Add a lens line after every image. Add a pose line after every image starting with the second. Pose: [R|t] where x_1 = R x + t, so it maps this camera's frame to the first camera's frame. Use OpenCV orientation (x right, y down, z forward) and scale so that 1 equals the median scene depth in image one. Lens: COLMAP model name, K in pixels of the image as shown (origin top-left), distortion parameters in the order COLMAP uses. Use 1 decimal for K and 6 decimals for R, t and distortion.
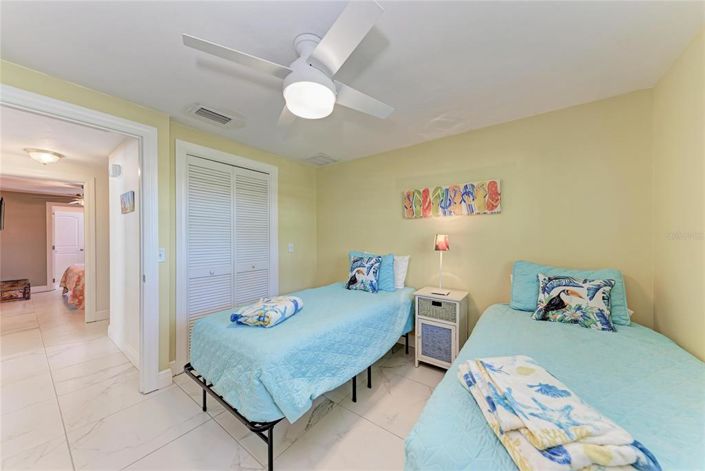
lens RADIAL K [[242.3, 0, 358.2], [0, 242.3, 234.5], [0, 0, 1]] dist [0.015025, -0.001177]
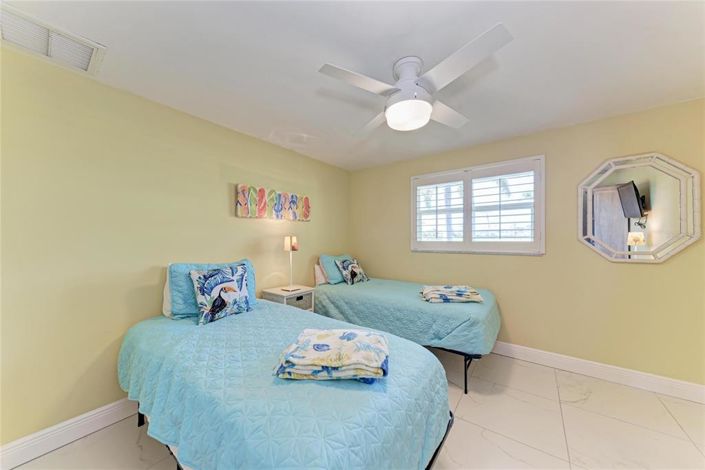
lens RADIAL K [[242.3, 0, 355.0], [0, 242.3, 236.0], [0, 0, 1]] dist [0.015025, -0.001177]
pose [[0.005107, 0.020295, 0.999781, -0.706189], [0.012007, 0.999721, -0.020355, 0.023672], [-0.999915, 0.012108, 0.004862, 0.662761]]
